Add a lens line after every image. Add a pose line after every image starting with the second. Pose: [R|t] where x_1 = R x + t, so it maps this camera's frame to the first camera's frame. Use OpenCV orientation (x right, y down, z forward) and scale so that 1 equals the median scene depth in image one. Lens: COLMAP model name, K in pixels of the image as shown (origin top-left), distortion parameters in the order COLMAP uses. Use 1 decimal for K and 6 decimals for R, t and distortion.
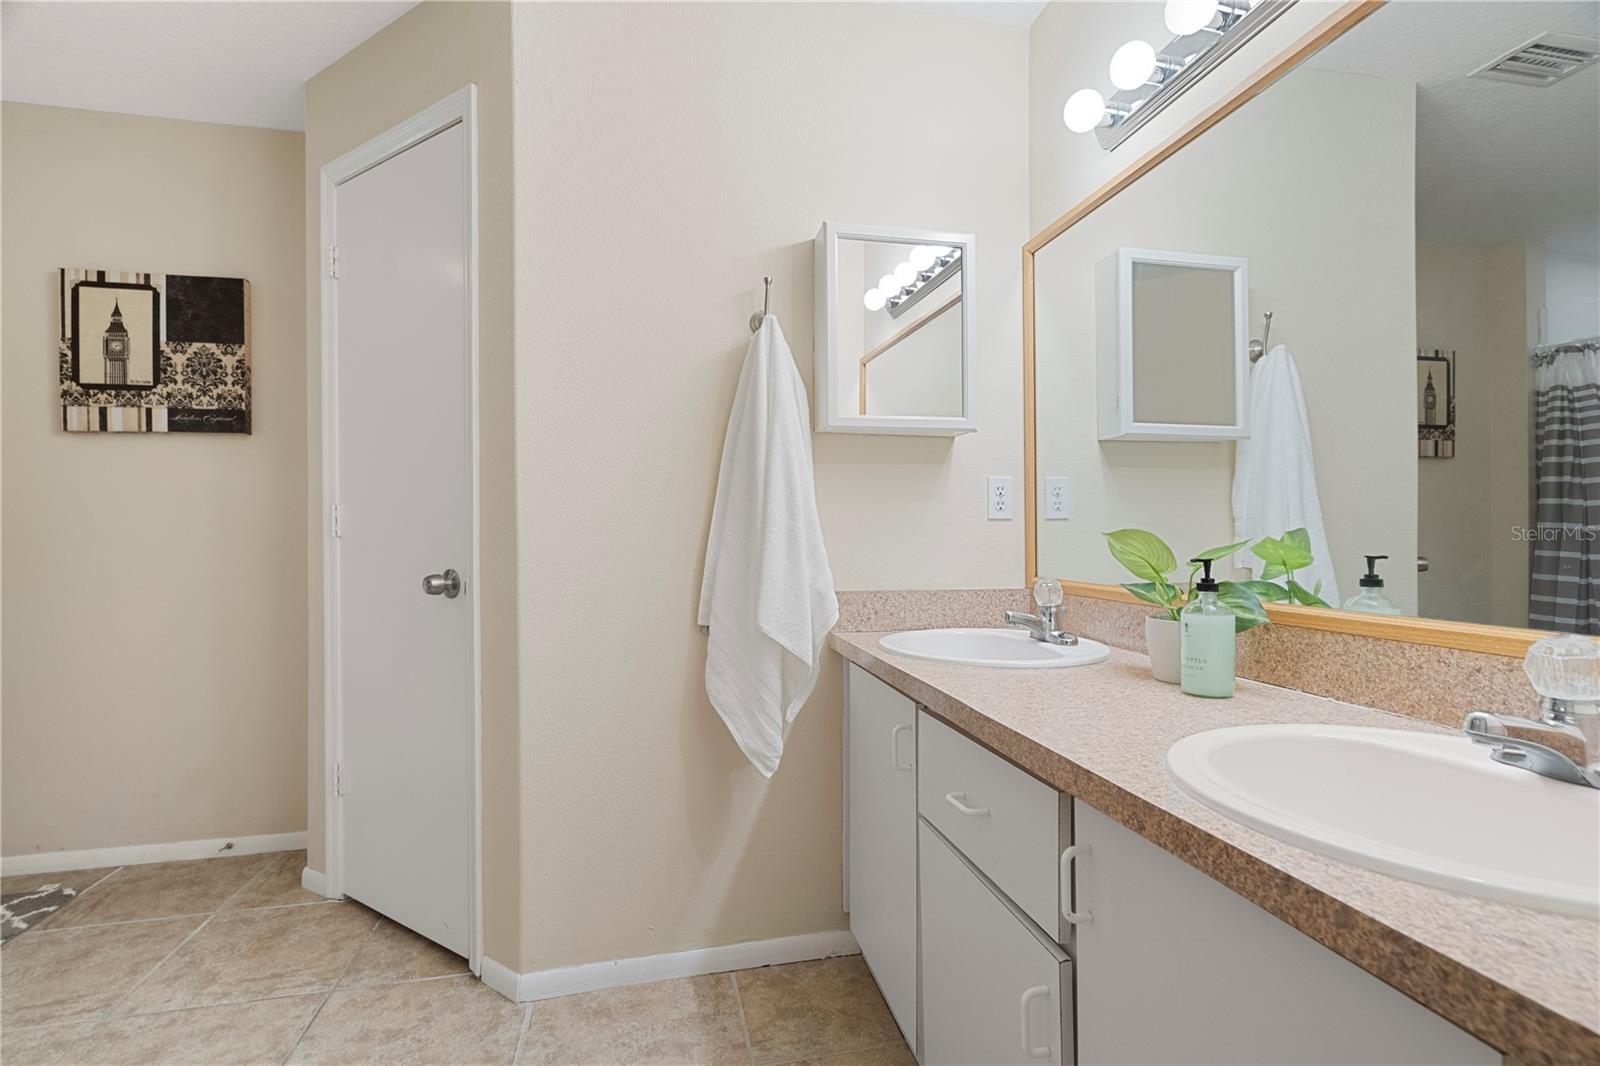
lens RADIAL K [[724.6, 0, 791.8], [0, 724.6, 530.0], [0, 0, 1]] dist [-0.003358, 0.000593]
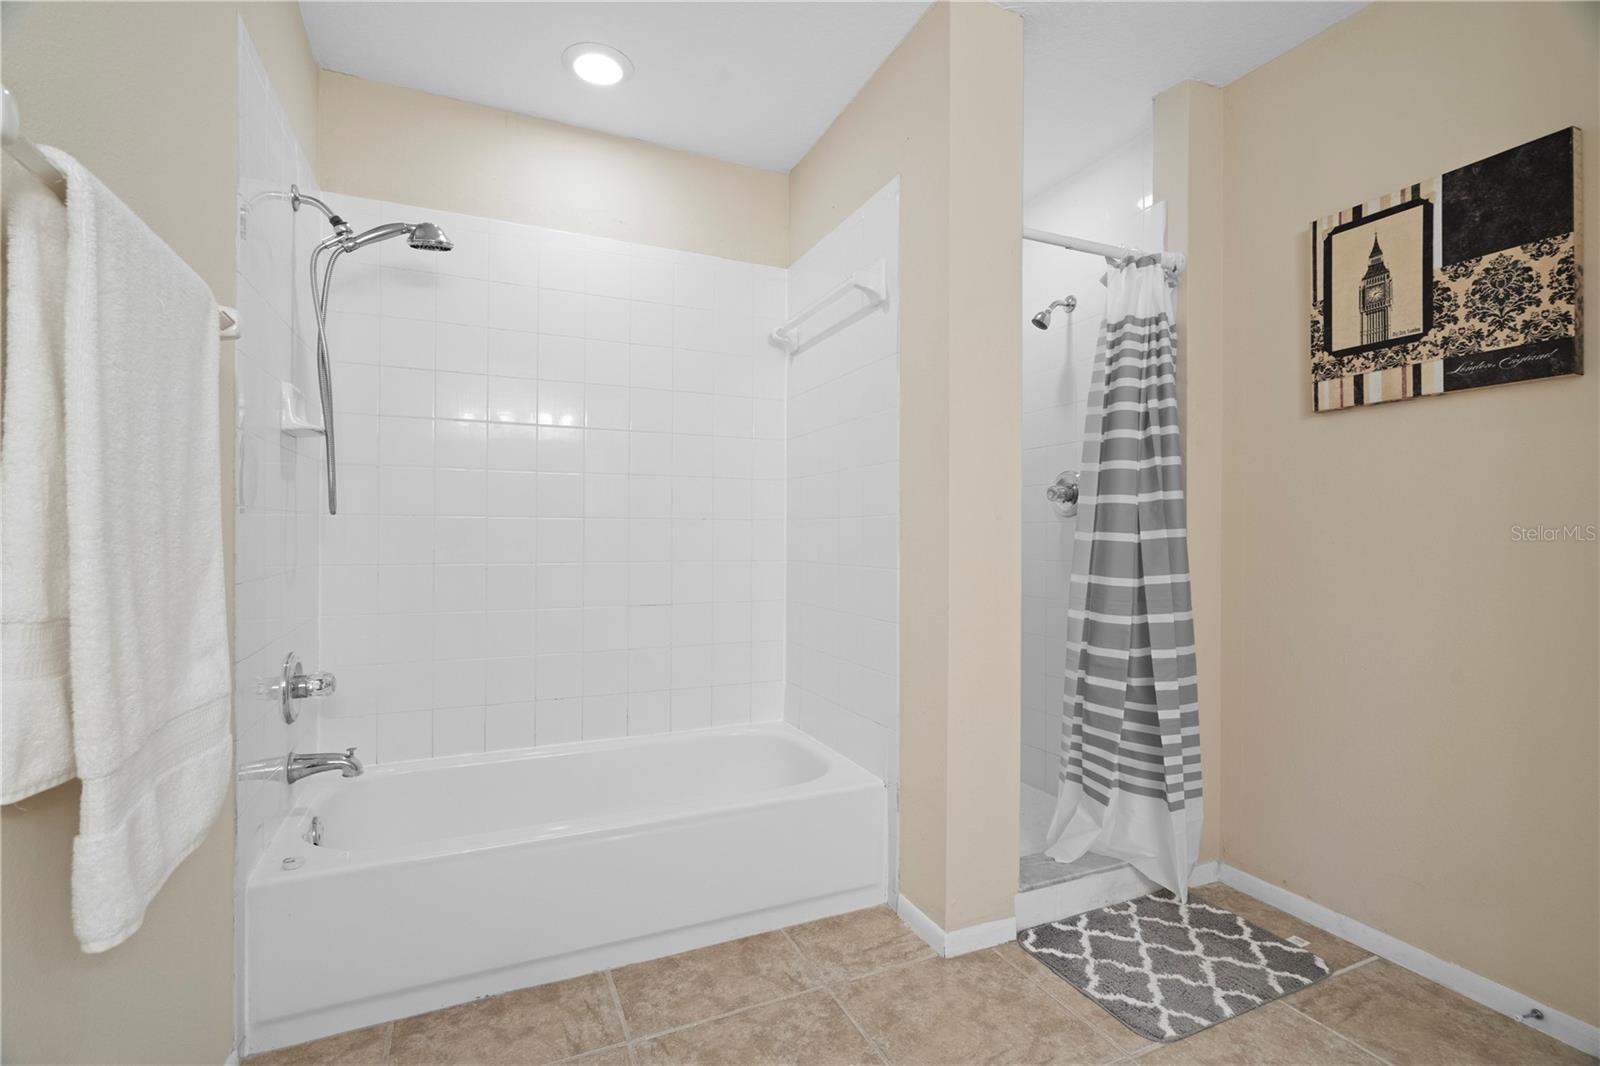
lens RADIAL K [[724.6, 0, 793.6], [0, 724.6, 534.7], [0, 0, 1]] dist [-0.003358, 0.000593]
pose [[0.202485, 0.010046, -0.979234, -0.287327], [0.000256, 0.999947, 0.010312, -0.000741], [0.979285, -0.002339, 0.202472, 0.218267]]
